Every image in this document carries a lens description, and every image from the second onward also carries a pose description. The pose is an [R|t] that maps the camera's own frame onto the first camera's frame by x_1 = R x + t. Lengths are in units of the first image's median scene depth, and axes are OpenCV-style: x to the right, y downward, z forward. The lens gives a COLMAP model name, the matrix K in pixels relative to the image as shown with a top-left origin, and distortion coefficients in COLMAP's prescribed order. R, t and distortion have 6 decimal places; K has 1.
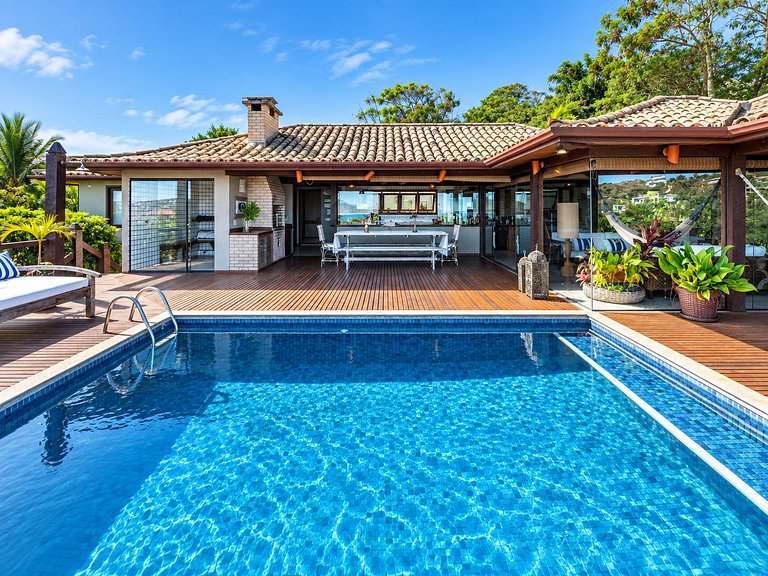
lens RADIAL K [[346.1, 0, 384.0], [0, 346.1, 288.0], [0, 0, 1]] dist [0.000118, 0.000003]
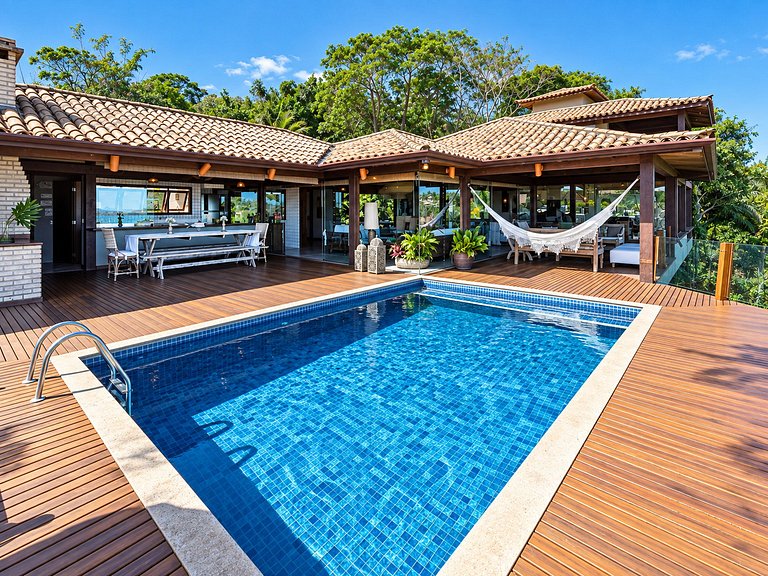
lens RADIAL K [[370.0, 0, 384.0], [0, 370.0, 288.0], [0, 0, 1]] dist [0.040161, -0.000196]
pose [[0.656541, -0.160692, 0.736975, -0.462550], [0.173928, 0.982966, 0.059383, 0.002960], [-0.733964, 0.089193, 0.673306, 0.026619]]
